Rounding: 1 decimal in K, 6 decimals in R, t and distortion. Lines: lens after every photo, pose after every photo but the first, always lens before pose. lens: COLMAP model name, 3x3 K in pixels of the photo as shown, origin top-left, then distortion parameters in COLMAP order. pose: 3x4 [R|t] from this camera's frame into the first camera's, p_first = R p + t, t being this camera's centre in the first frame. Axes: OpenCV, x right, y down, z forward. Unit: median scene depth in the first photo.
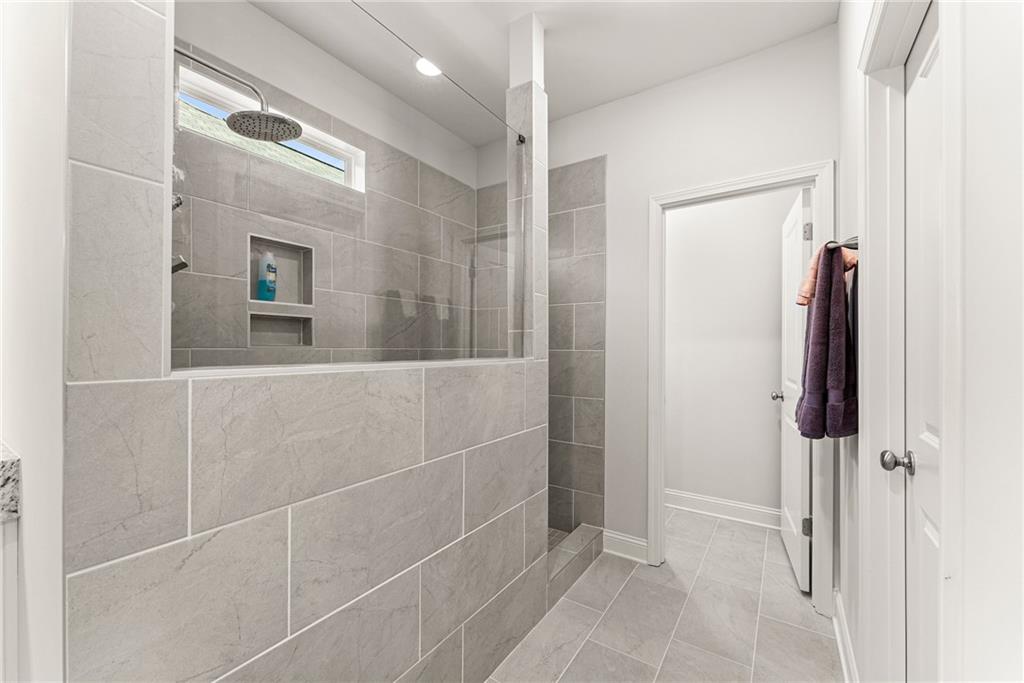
lens RADIAL K [[411.6, 0, 508.5], [0, 411.6, 347.8], [0, 0, 1]] dist [-0.001129, -0.000030]
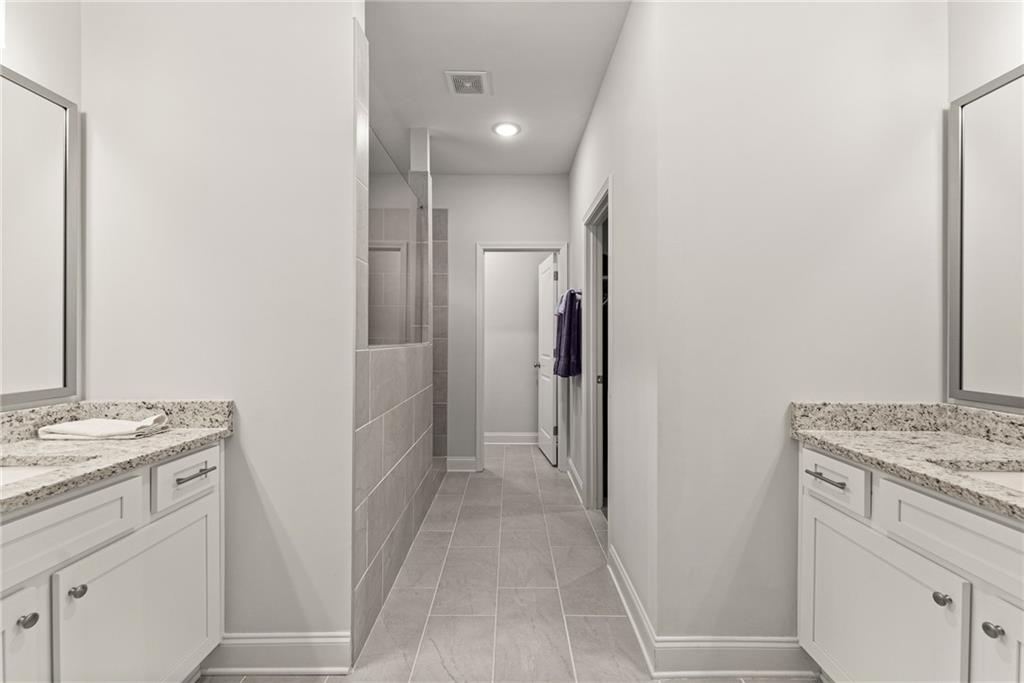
lens RADIAL K [[408.3, 0, 509.3], [0, 408.3, 337.8], [0, 0, 1]] dist [-0.000941, -0.000188]
pose [[0.831056, -0.000400, 0.556189, -0.543097], [-0.000152, 1.000000, 0.000946, 0.003134], [-0.556189, -0.000871, 0.831055, -0.487934]]
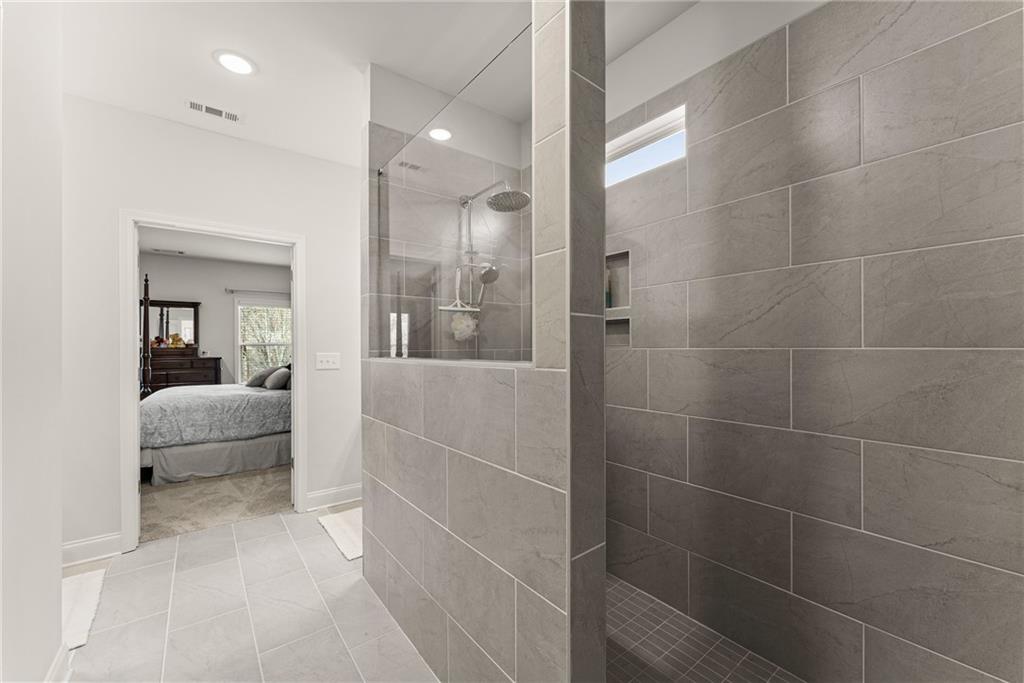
lens RADIAL K [[418.9, 0, 512.0], [0, 418.9, 341.5], [0, 0, 1]] dist [-0.008857, -0.000135]
pose [[-0.323348, -0.015387, -0.946155, 0.623890], [0.006148, 0.999813, -0.018361, 0.001778], [0.946260, -0.011753, -0.323193, 1.108088]]
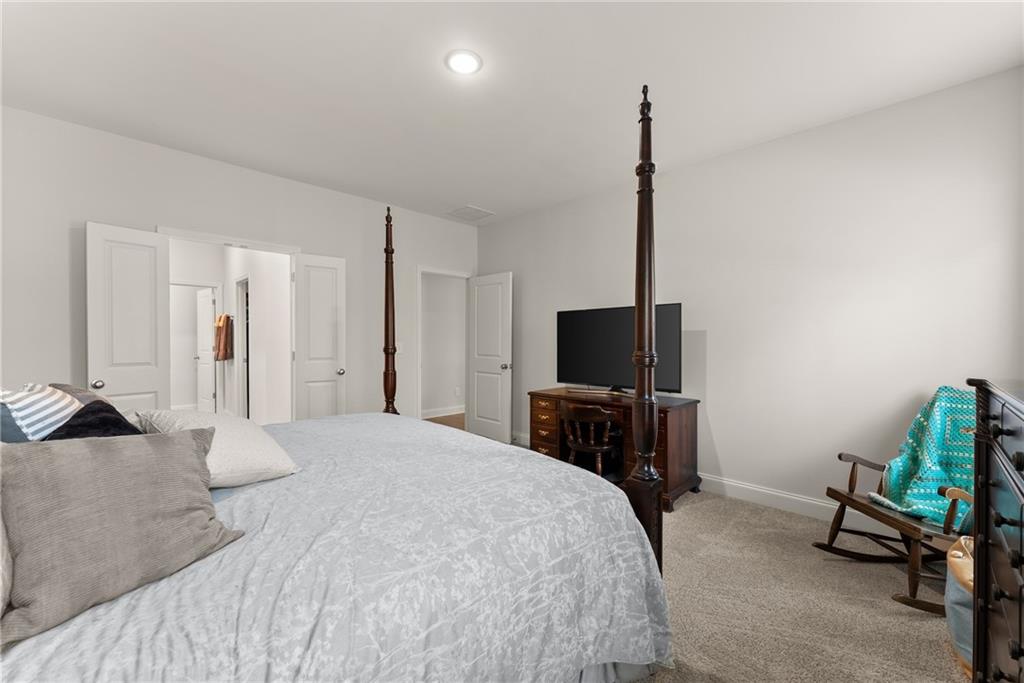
lens RADIAL K [[411.6, 0, 508.5], [0, 411.6, 347.8], [0, 0, 1]] dist [-0.001129, -0.000030]
pose [[0.194260, -0.020752, 0.980731, -2.081676], [-0.002809, 0.999760, 0.021711, -0.007176], [-0.980946, -0.006972, 0.194155, -1.972368]]
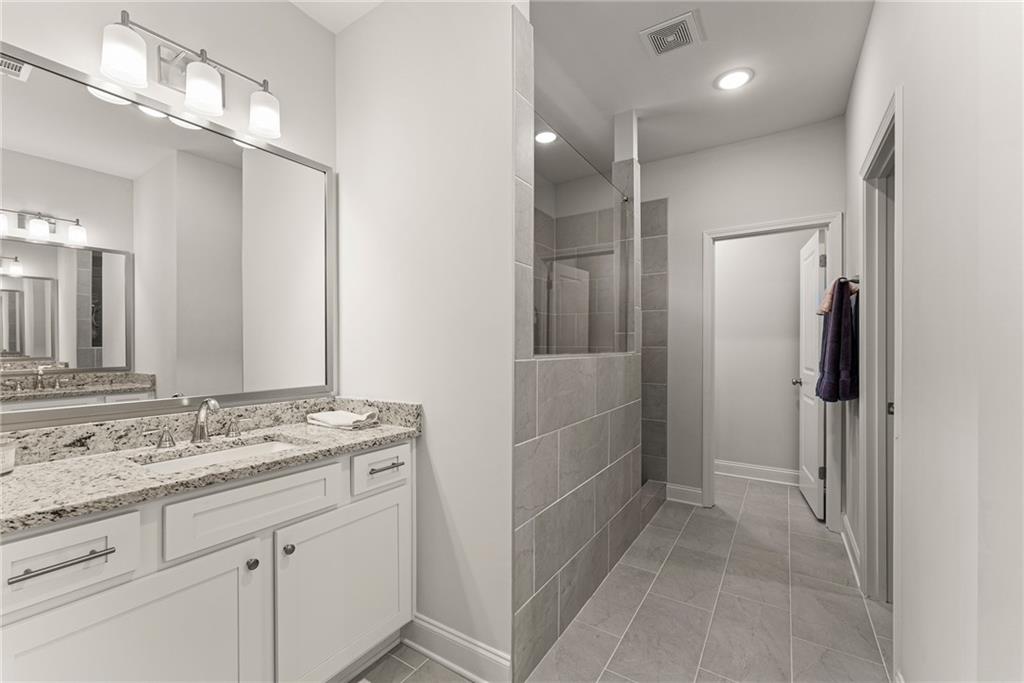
lens RADIAL K [[415.9, 0, 513.2], [0, 415.9, 348.7], [0, 0, 1]] dist [0.001418, 0.000073]
pose [[0.999896, -0.003373, 0.013997, -0.365693], [0.003291, 0.999977, 0.005848, 0.002645], [-0.014016, -0.005802, 0.999885, -0.424167]]
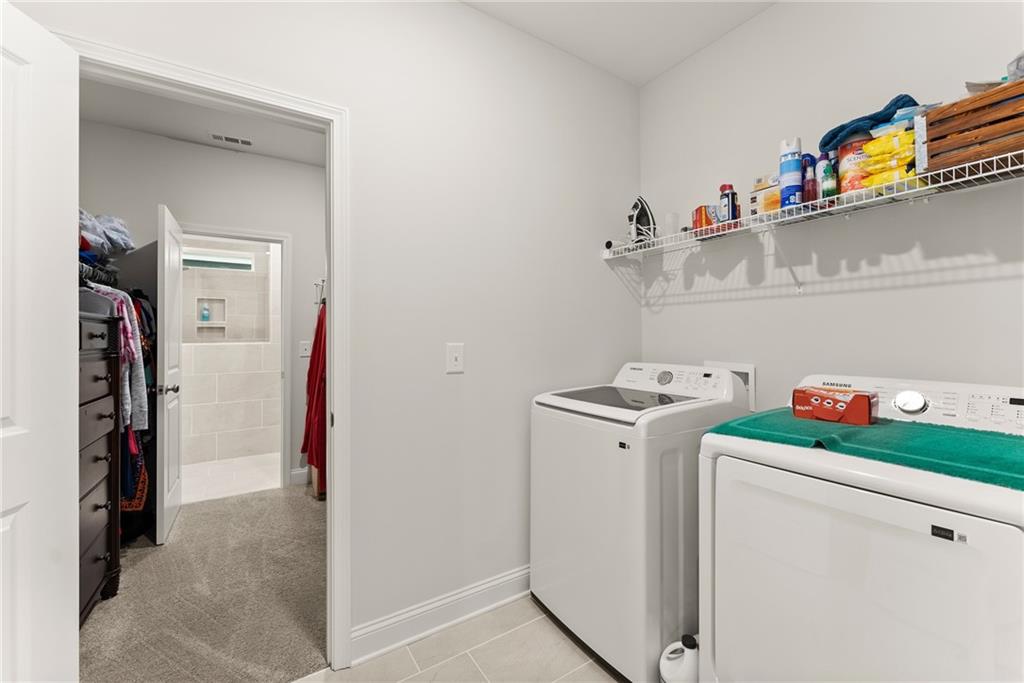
lens RADIAL K [[413.8, 0, 507.0], [0, 413.8, 336.4], [0, 0, 1]] dist [-0.000034, 0.000036]
pose [[0.912735, -0.002949, -0.408543, 2.228404], [0.003353, 0.999994, 0.000271, -0.009865], [0.408539, -0.001618, 0.912739, -0.639048]]
